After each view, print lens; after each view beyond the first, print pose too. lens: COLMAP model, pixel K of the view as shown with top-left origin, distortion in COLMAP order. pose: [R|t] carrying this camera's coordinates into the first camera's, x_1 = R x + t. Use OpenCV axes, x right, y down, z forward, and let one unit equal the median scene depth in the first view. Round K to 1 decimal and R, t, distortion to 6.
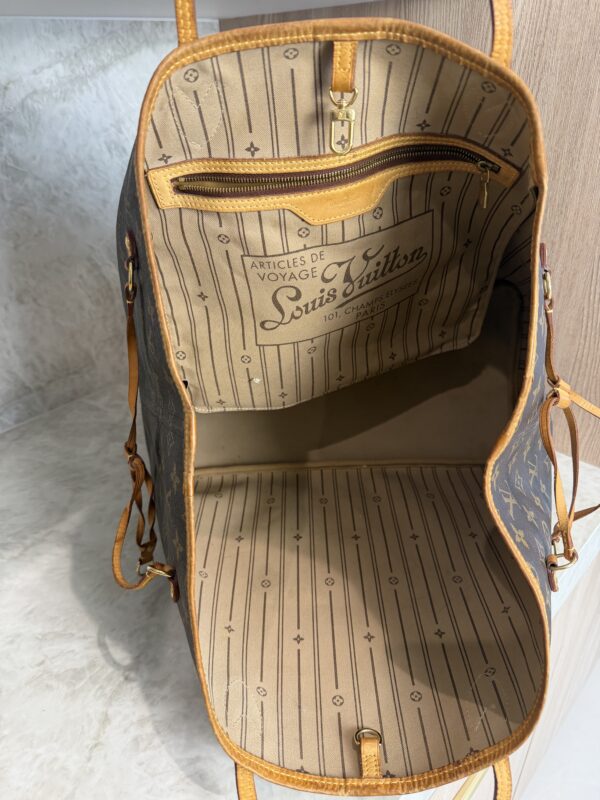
lens RADIAL K [[588.6, 0, 300.1], [0, 588.6, 400.6], [0, 0, 1]] dist [0.057834, -0.078646]
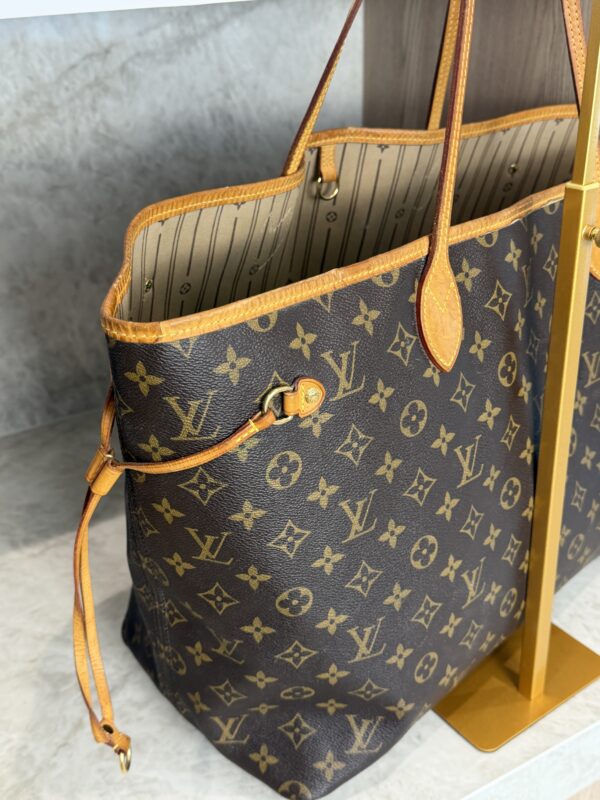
lens RADIAL K [[924.3, 0, 298.5], [0, 924.3, 393.0], [0, 0, 1]] dist [0.029417, 0.000000]
pose [[0.957700, 0.138526, -0.252232, 0.206667], [-0.147807, 0.988850, -0.018134, -0.019586], [0.246908, 0.054648, 0.967497, -0.266908]]
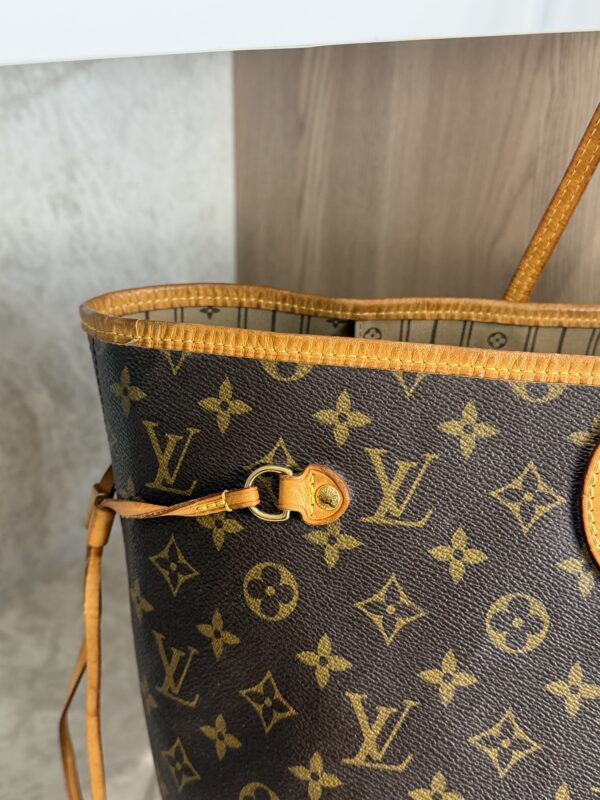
lens RADIAL K [[924.3, 0, 309.2], [0, 924.3, 396.2], [0, 0, 1]] dist [0.029417, 0.000000]
pose [[0.996040, 0.023966, 0.085617, -0.149190], [-0.015502, 0.995047, -0.098187, -0.153556], [-0.087546, 0.096471, 0.991478, 0.071216]]
